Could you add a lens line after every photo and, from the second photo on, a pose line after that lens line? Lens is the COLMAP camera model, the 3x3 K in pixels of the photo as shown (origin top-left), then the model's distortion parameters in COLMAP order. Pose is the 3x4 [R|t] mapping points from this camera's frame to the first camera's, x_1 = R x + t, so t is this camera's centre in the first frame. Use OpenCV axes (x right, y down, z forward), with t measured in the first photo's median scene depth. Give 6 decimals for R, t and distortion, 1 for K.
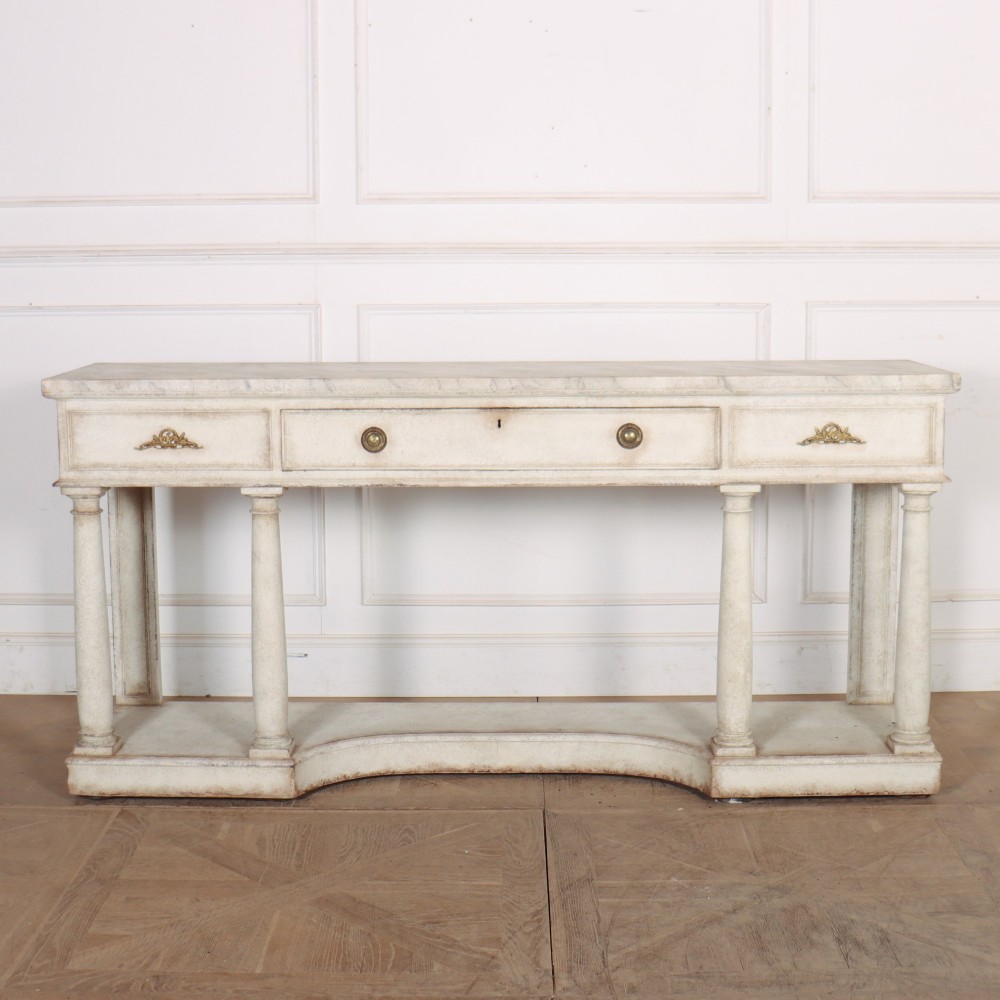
lens RADIAL K [[1703.5, 0, 561.9], [0, 1703.5, 465.1], [0, 0, 1]] dist [-0.228096, 0.396475]
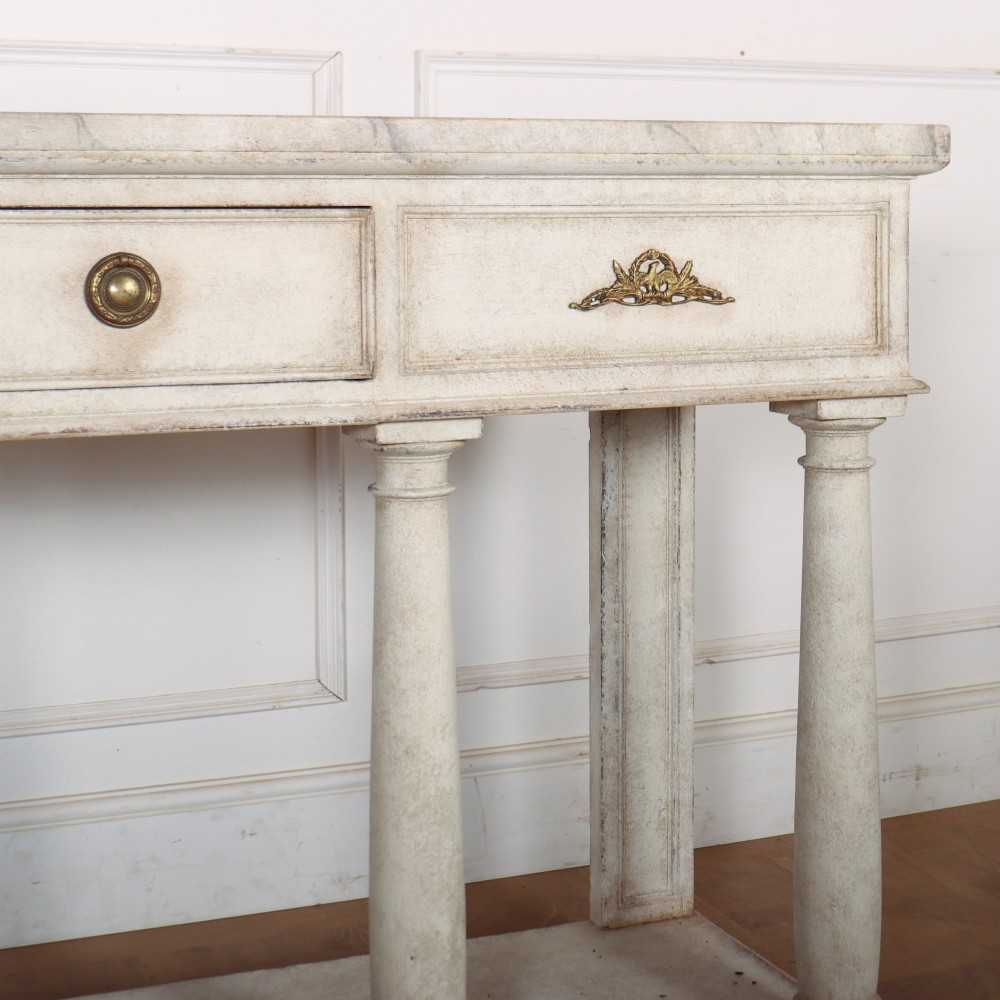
lens RADIAL K [[1937.3, 0, 617.2], [0, 1937.3, 316.9], [0, 0, 1]] dist [-0.147314, 0.238896]
pose [[0.917480, -0.019220, 0.397317, -0.022740], [0.049449, 0.996595, -0.065977, 0.018700], [-0.394696, 0.080180, 0.915307, 0.598767]]
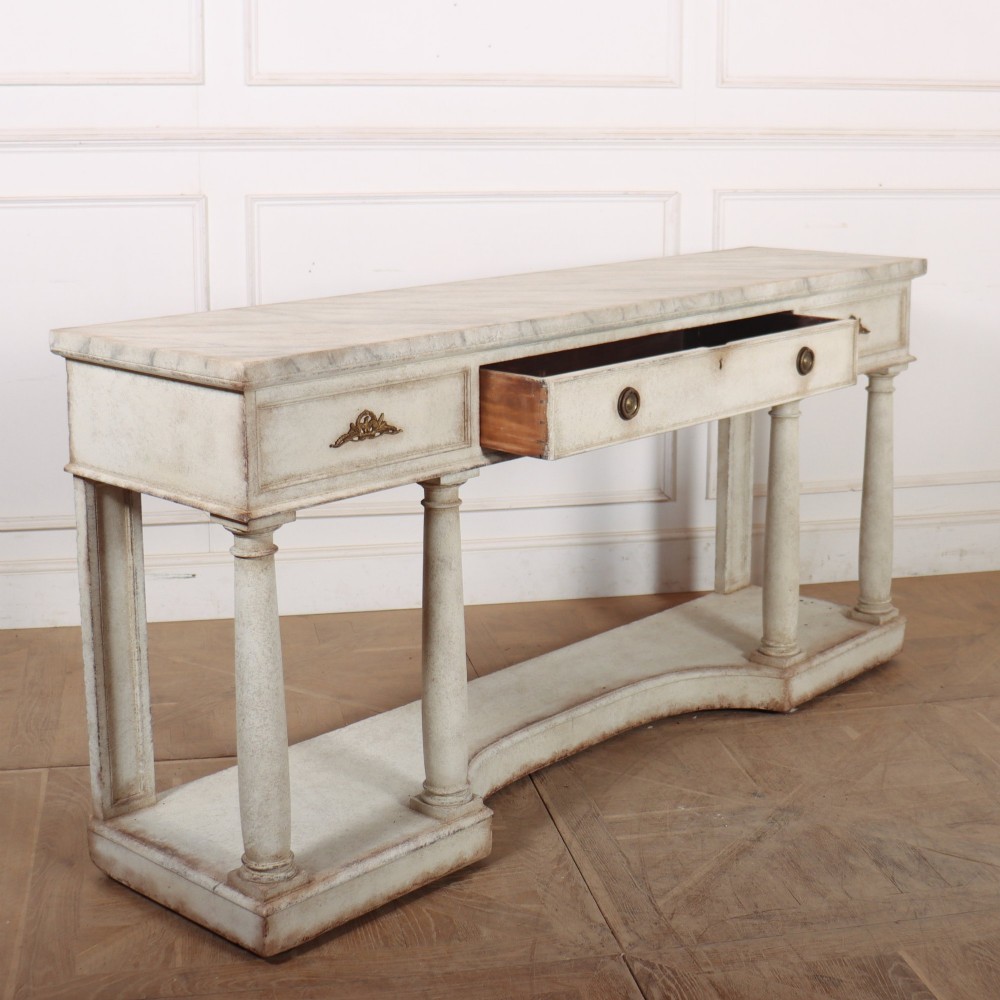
lens RADIAL K [[1703.5, 0, 561.9], [0, 1703.5, 465.1], [0, 0, 1]] dist [-0.228096, 0.396475]
pose [[0.667199, -0.160186, 0.727451, -0.690920], [0.090004, 0.986785, 0.134742, -0.086707], [-0.739422, -0.024427, 0.672799, 0.450098]]
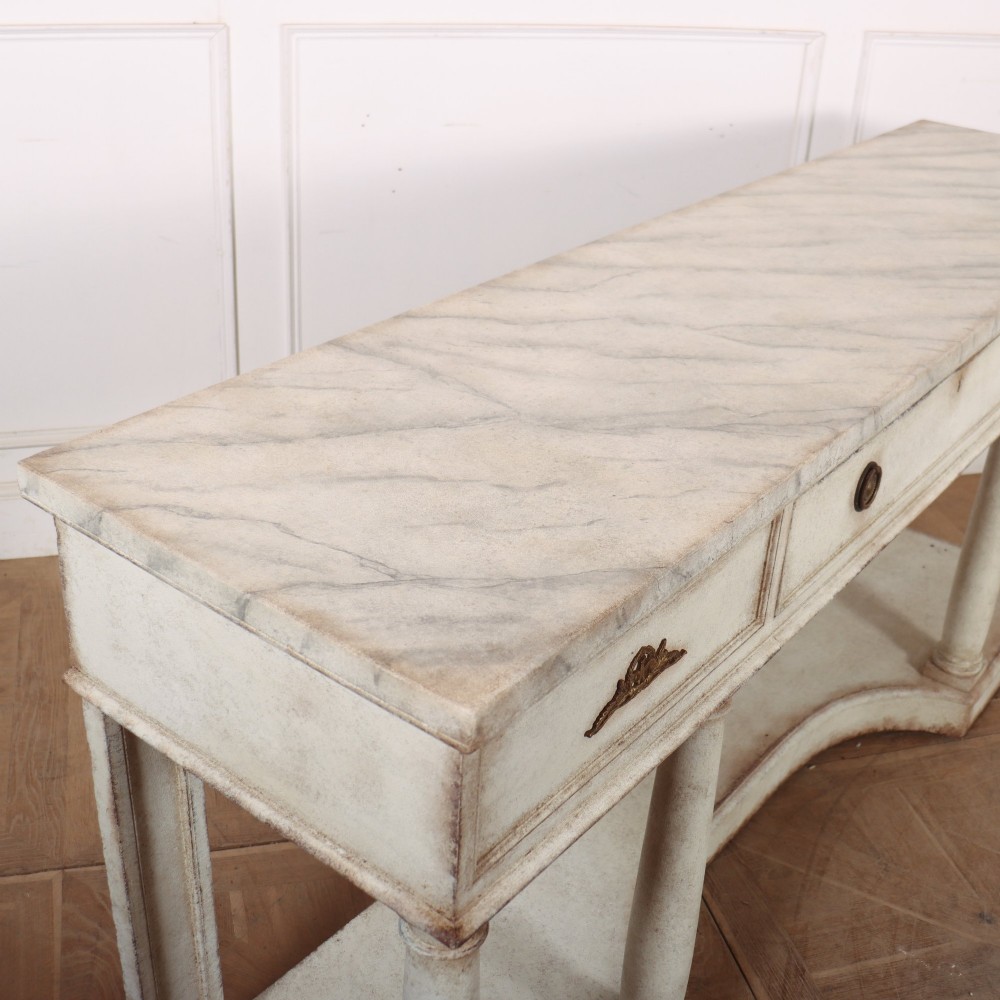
lens RADIAL K [[1299.8, 0, 497.8], [0, 1299.8, 496.9], [0, 0, 1]] dist [-0.166553, 0.119523]
pose [[0.636547, -0.347506, 0.688511, -0.434707], [0.052398, 0.910158, 0.410933, -0.170469], [-0.769456, -0.225502, 0.597567, 0.845675]]
